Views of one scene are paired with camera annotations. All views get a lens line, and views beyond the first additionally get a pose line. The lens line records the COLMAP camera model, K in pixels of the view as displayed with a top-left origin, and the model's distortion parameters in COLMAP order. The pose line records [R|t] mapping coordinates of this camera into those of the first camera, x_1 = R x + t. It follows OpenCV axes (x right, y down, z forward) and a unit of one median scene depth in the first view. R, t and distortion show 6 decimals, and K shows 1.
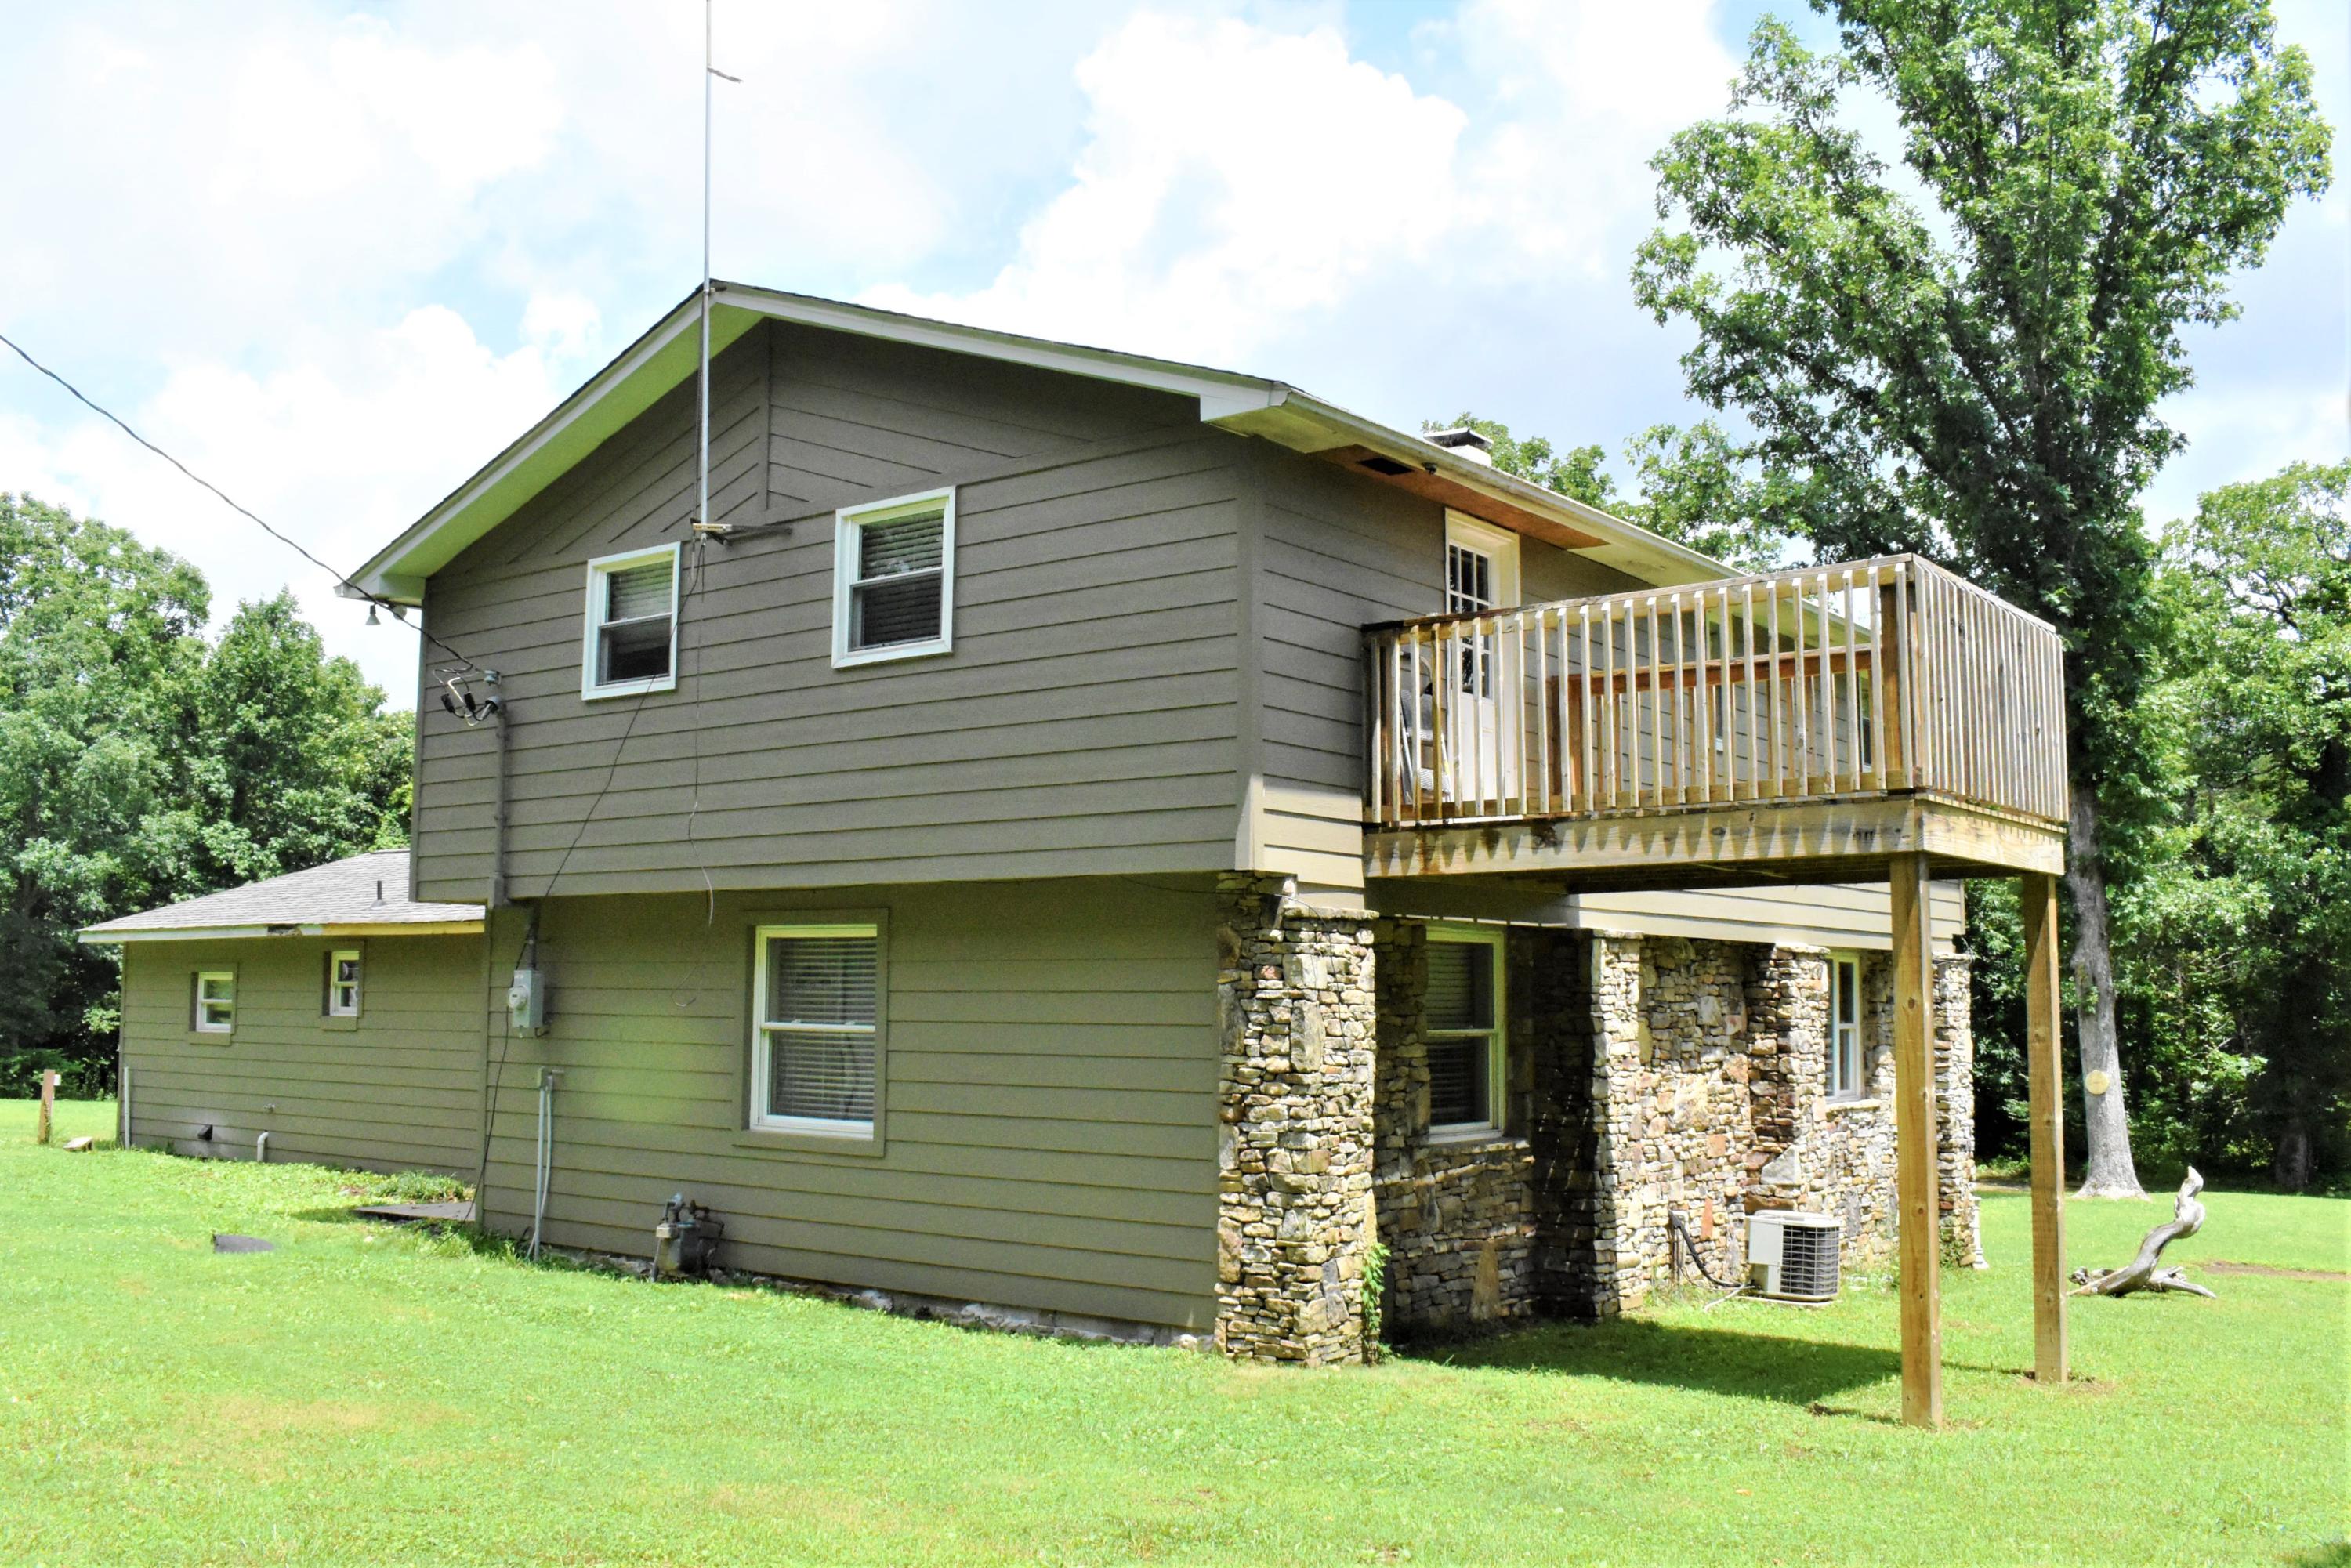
lens RADIAL K [[2048.8, 0, 1178.5], [0, 2048.8, 791.0], [0, 0, 1]] dist [-0.014908, -0.002561]
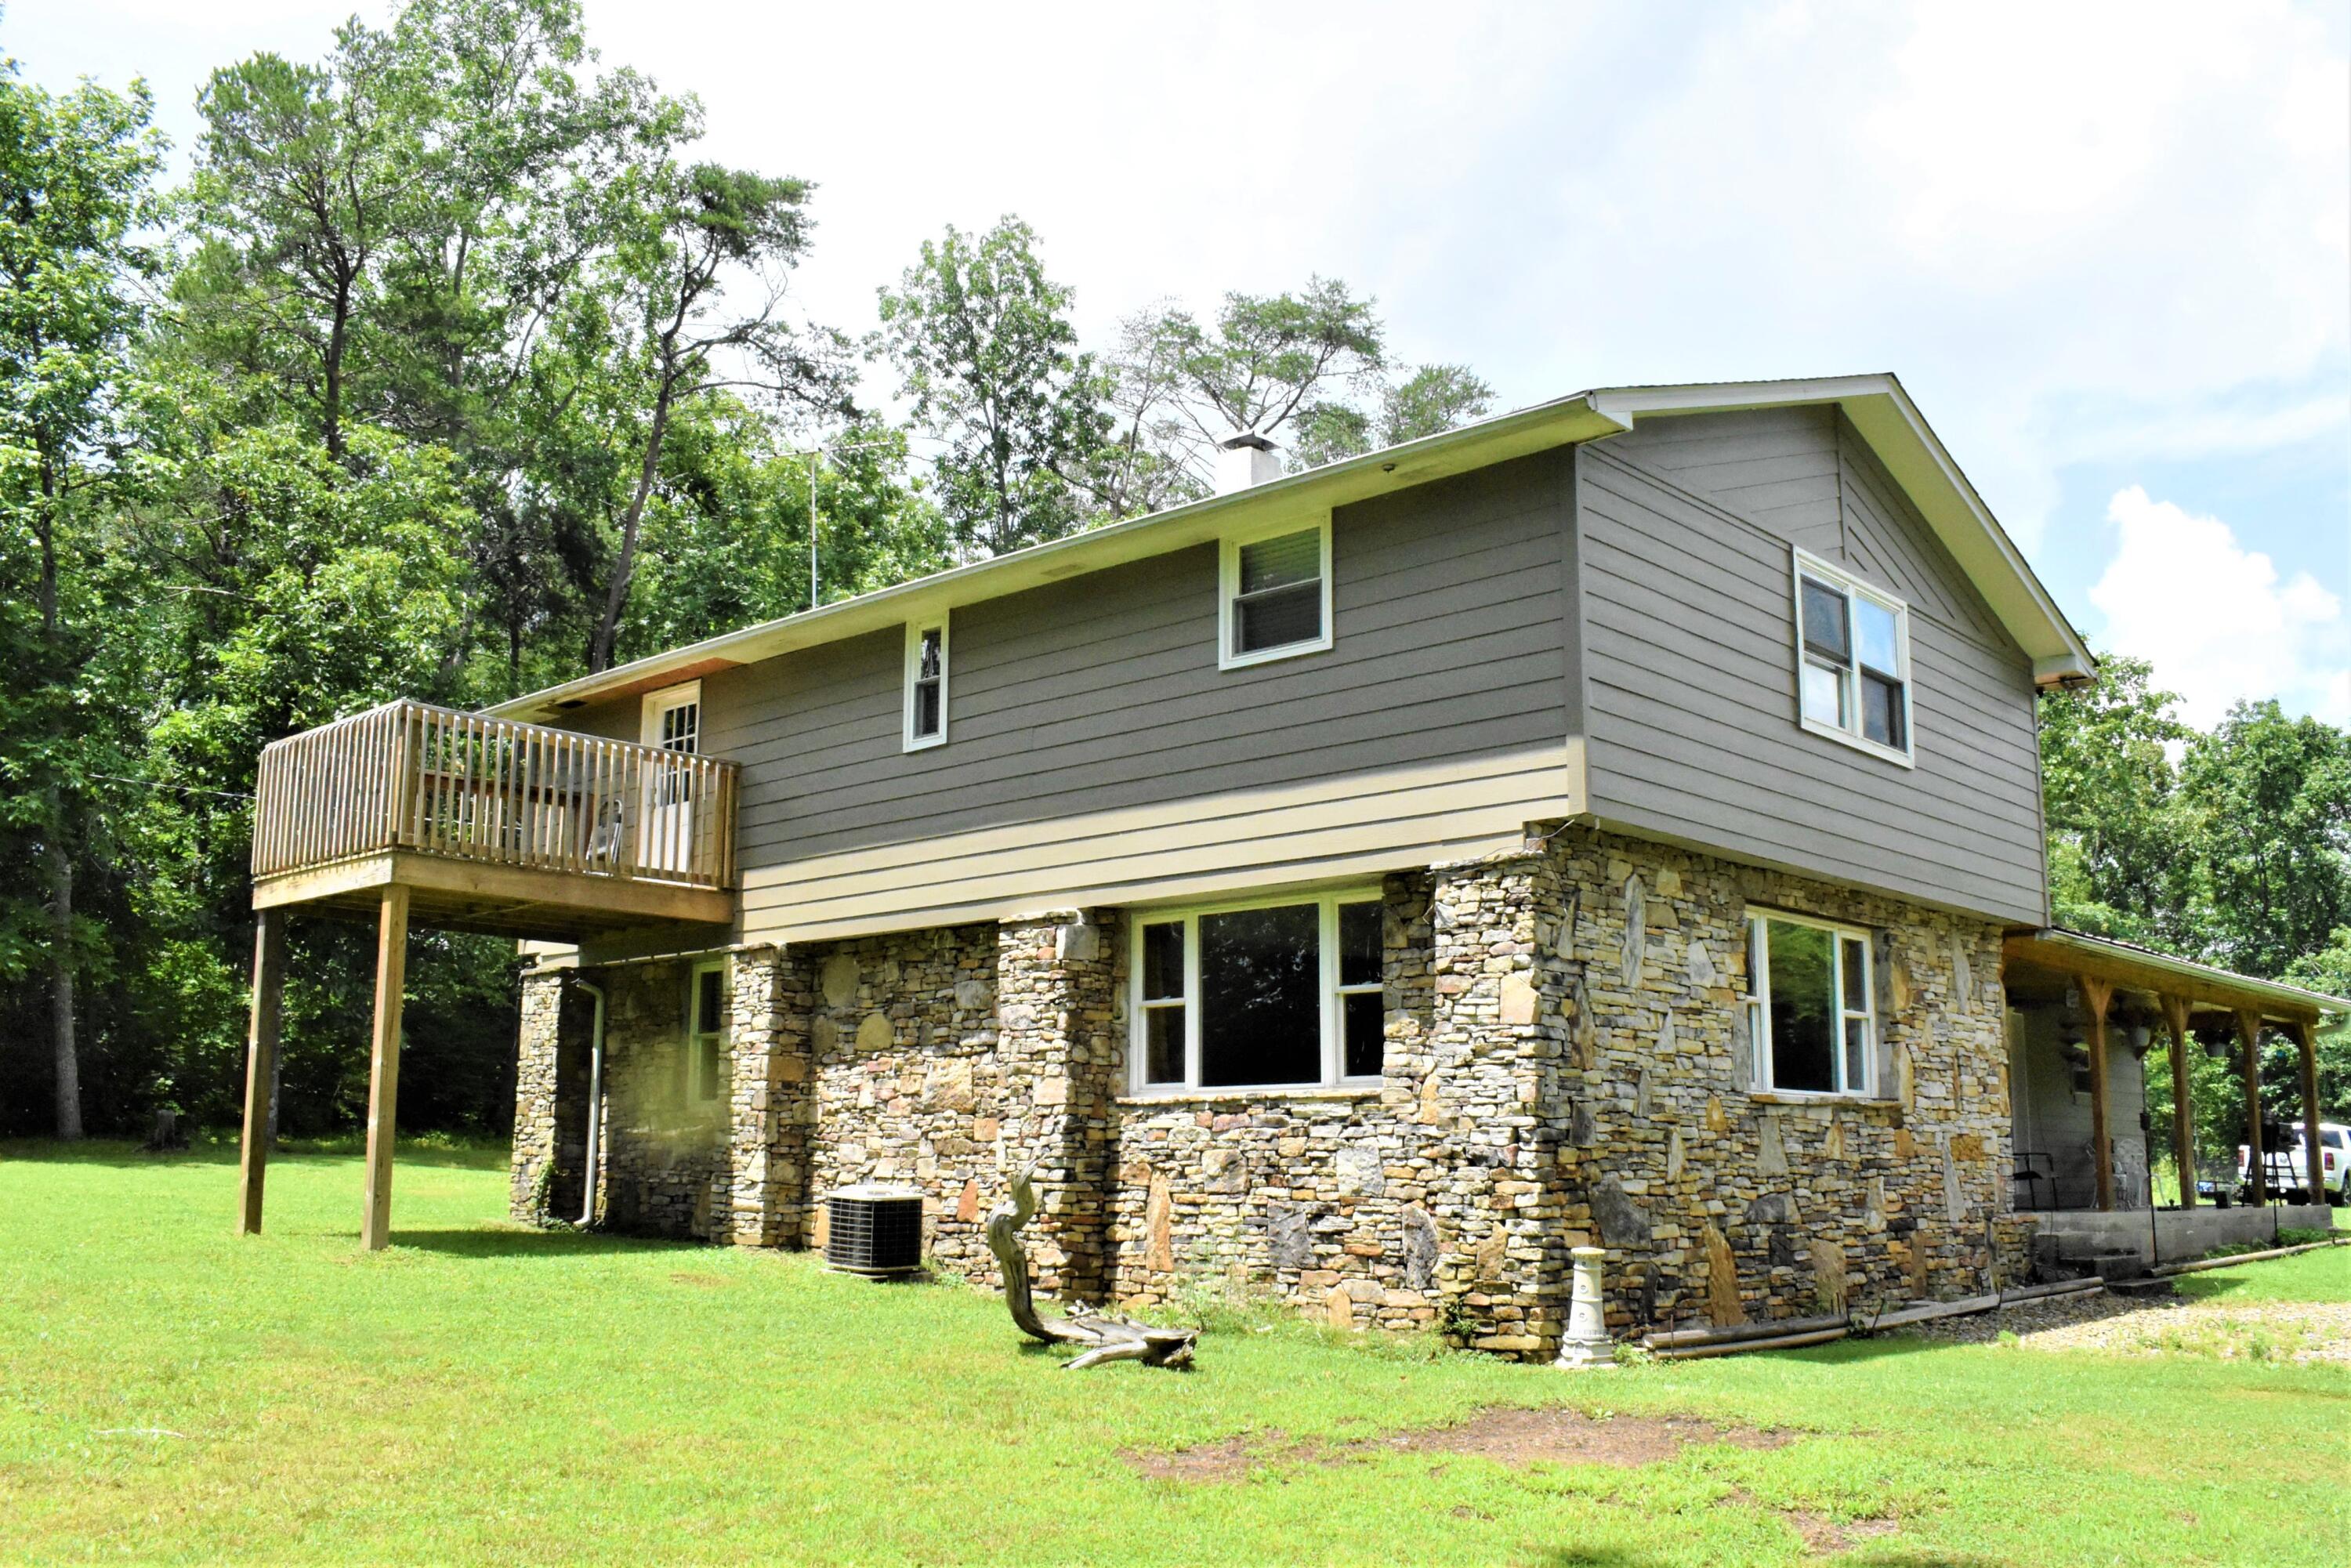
lens RADIAL K [[2106.7, 0, 1236.4], [0, 2106.7, 766.5], [0, 0, 1]] dist [-0.068403, 0.020078]
pose [[-0.060559, -0.198741, -0.978179, 1.340757], [0.101047, 0.973723, -0.204091, 0.231108], [0.993037, -0.111202, -0.038885, 1.225599]]
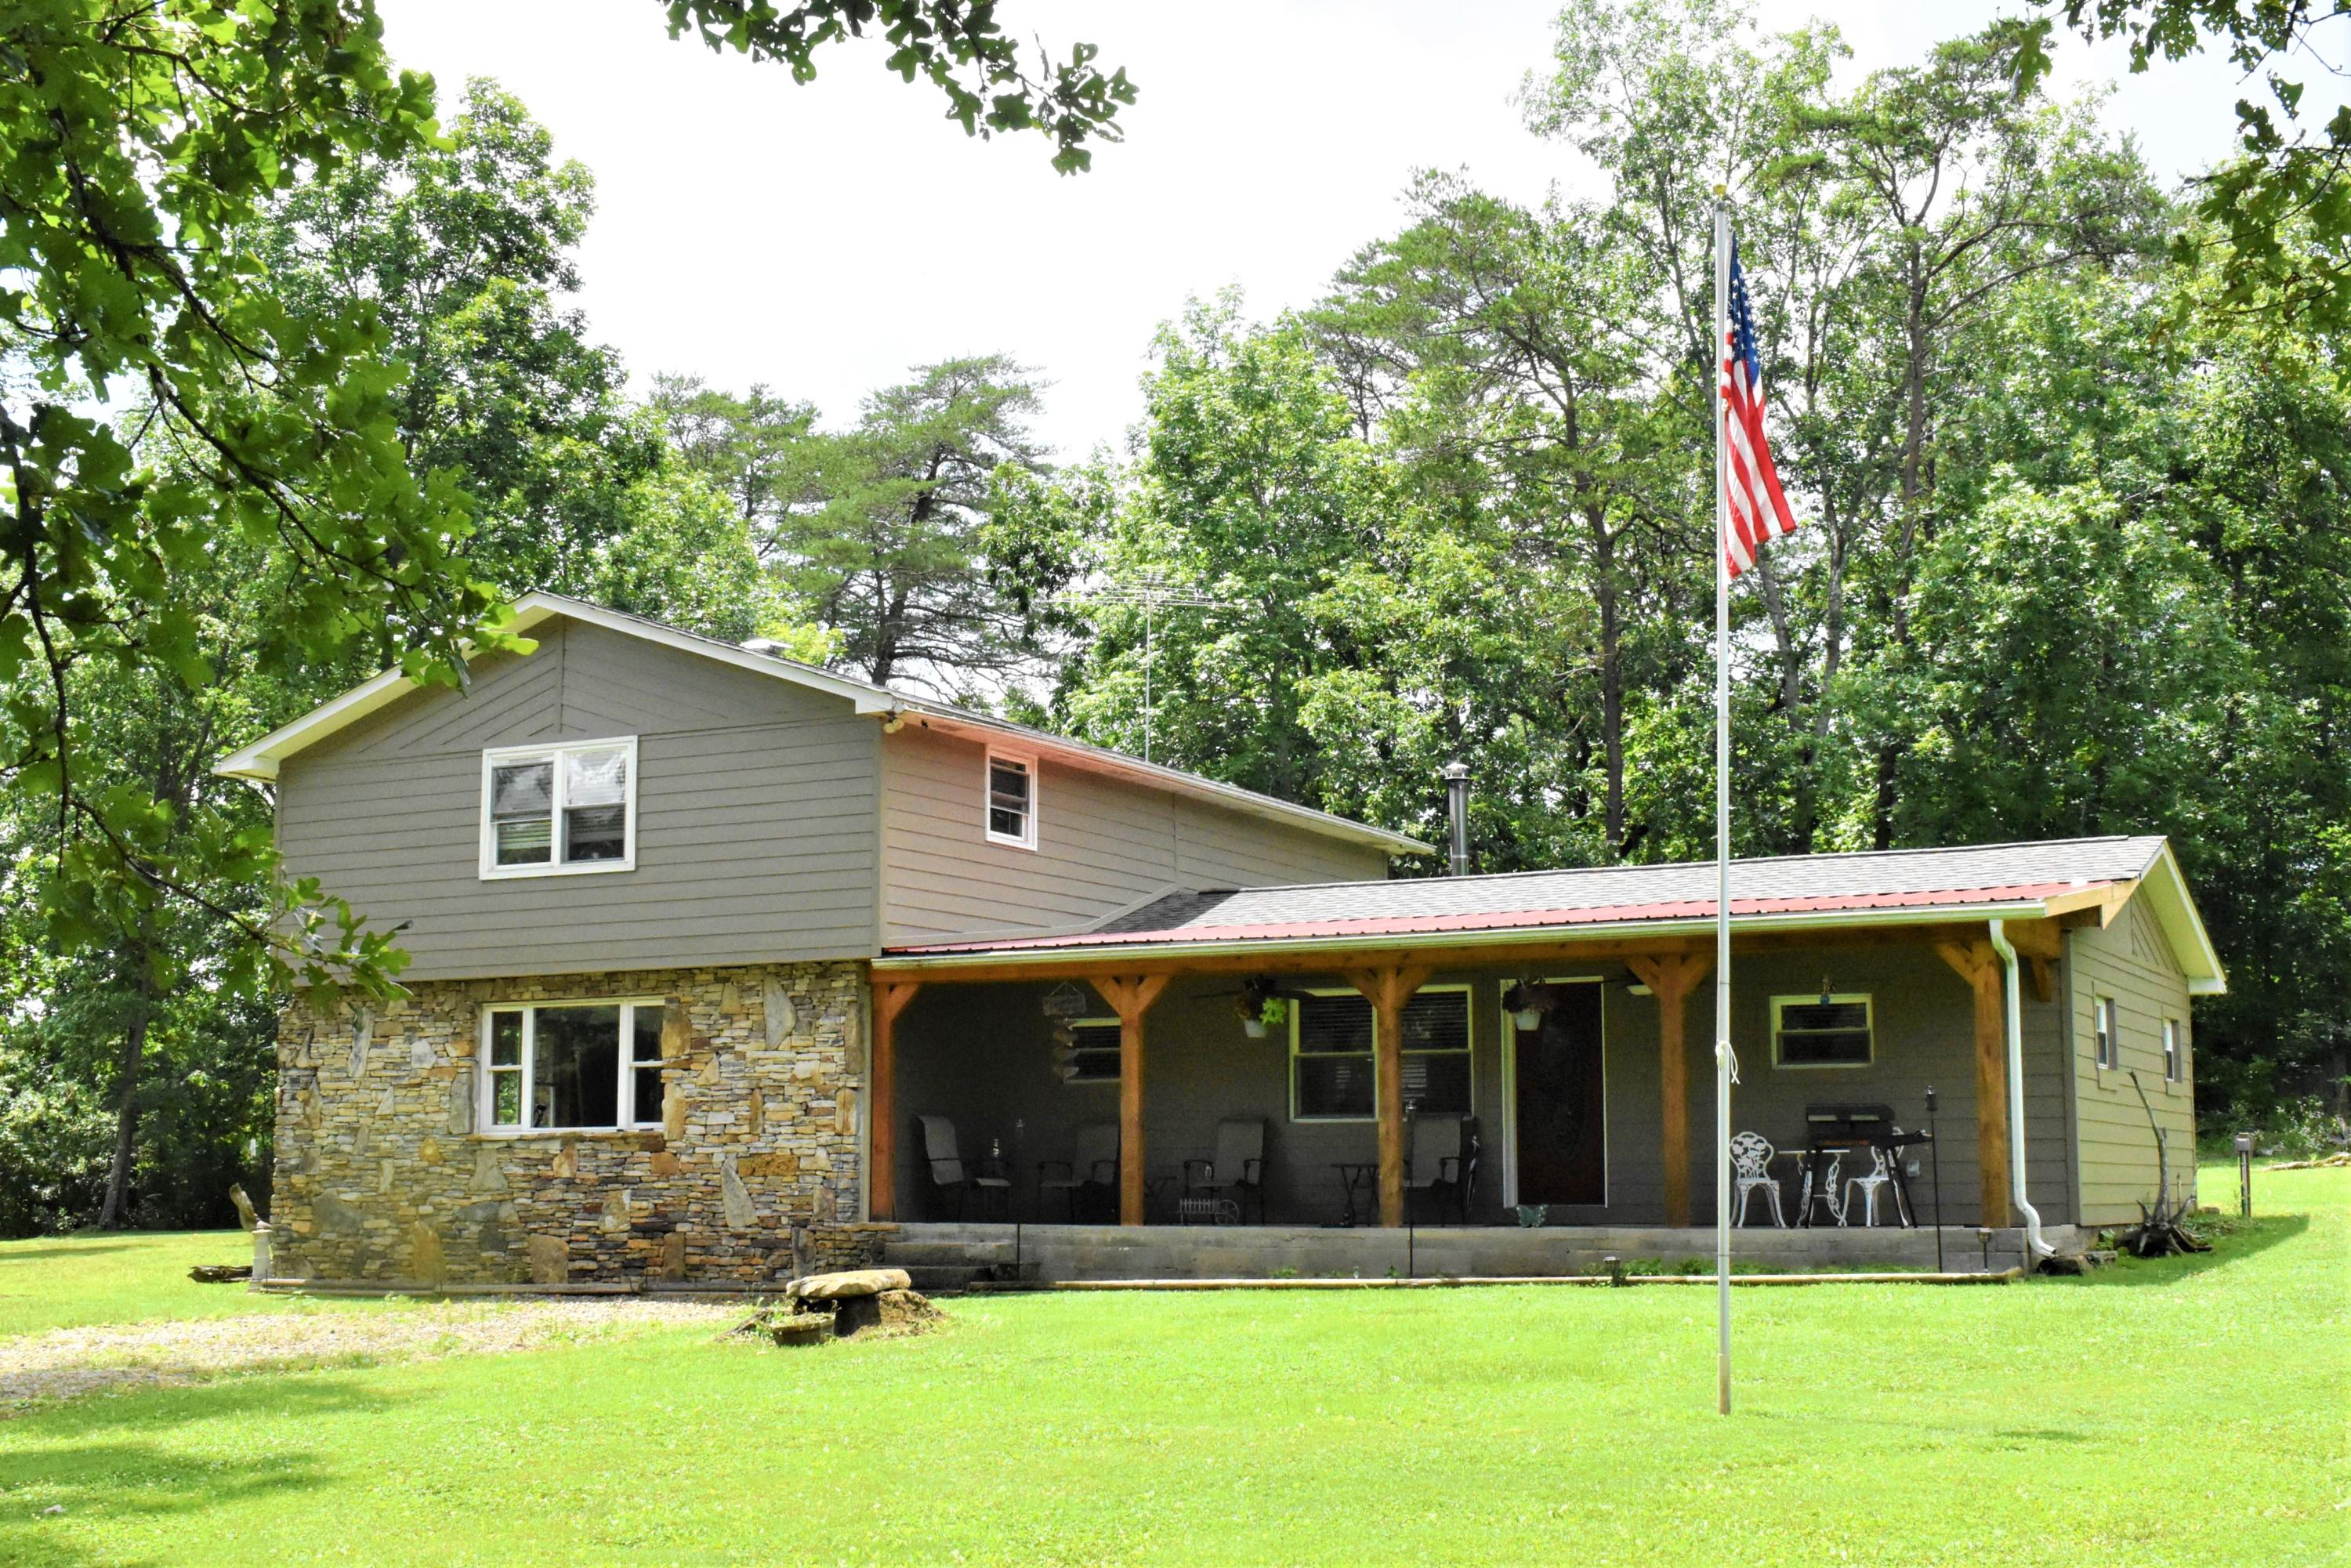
lens RADIAL K [[2818.0, 0, 1178.0], [0, 2818.0, 781.7], [0, 0, 1]] dist [0.018082, 0.000000]
pose [[-0.986628, -0.029151, -0.160358, 0.207164], [0.011791, 0.968532, -0.248610, 0.454440], [0.162559, -0.247177, -0.955237, 3.367562]]
